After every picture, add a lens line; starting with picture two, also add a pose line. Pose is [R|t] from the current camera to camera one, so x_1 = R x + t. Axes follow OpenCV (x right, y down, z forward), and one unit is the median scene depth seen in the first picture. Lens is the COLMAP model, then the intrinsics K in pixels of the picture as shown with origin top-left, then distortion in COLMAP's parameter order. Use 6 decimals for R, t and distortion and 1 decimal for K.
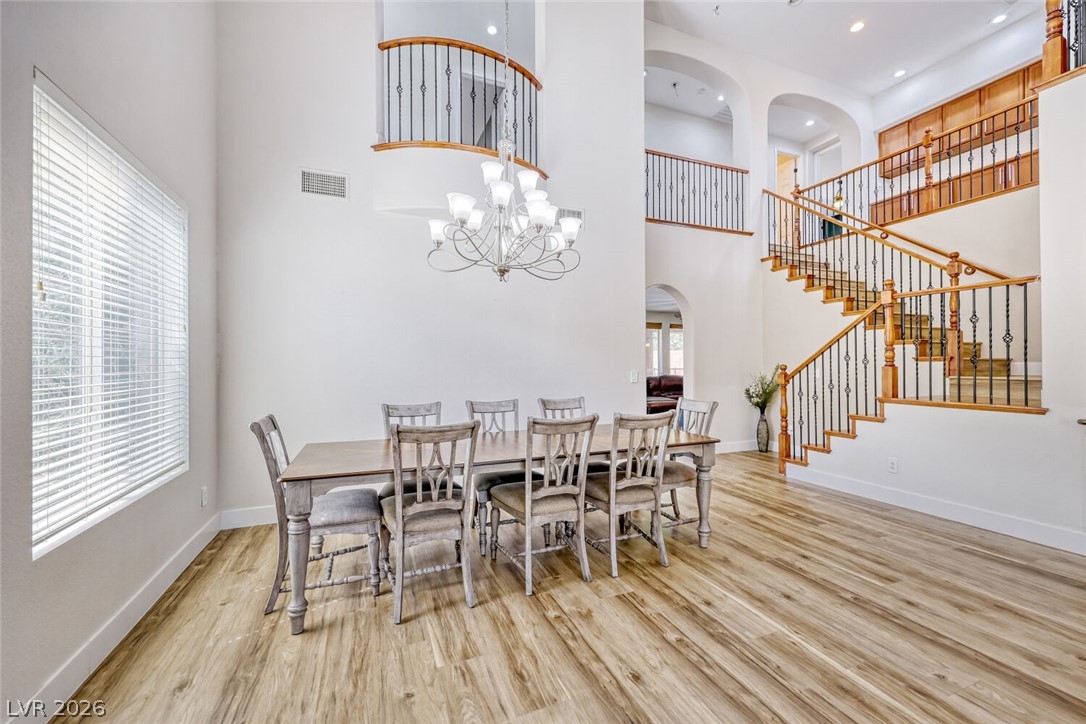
lens RADIAL K [[437.9, 0, 543.8], [0, 437.9, 360.0], [0, 0, 1]] dist [-0.004556, 0.001543]
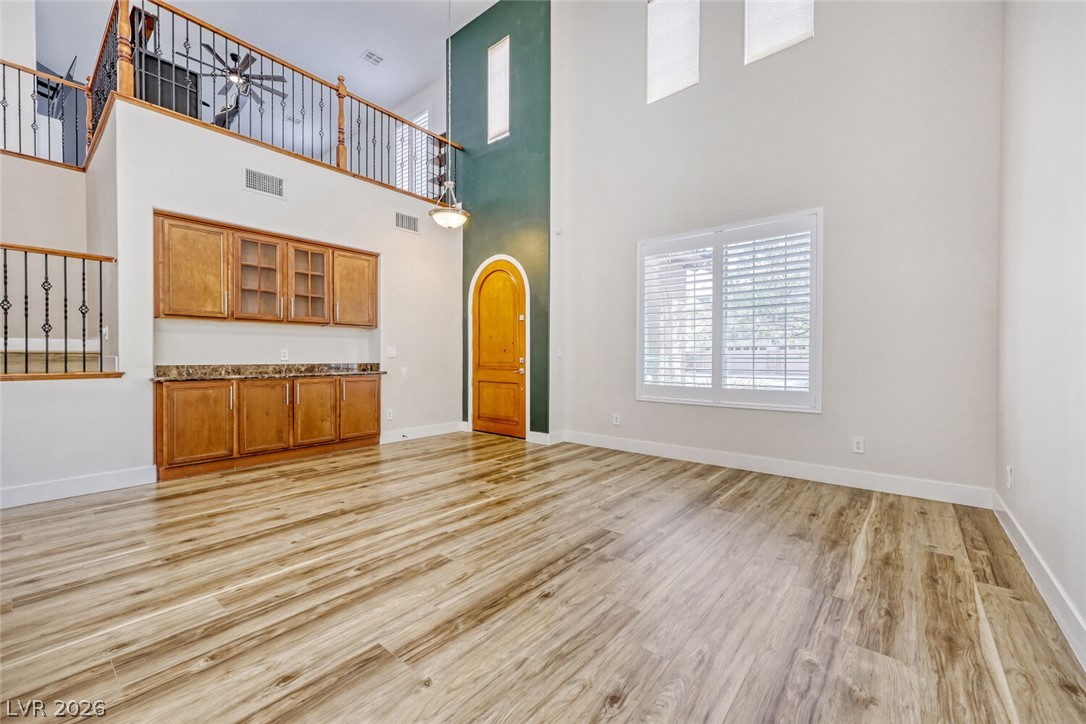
lens RADIAL K [[437.9, 0, 543.8], [0, 437.9, 360.4], [0, 0, 1]] dist [-0.004556, 0.001543]
pose [[-0.477437, -0.006760, 0.878640, -0.594666], [-0.004445, 0.999976, 0.005278, 0.092505], [-0.878655, -0.001386, -0.477455, 0.771680]]
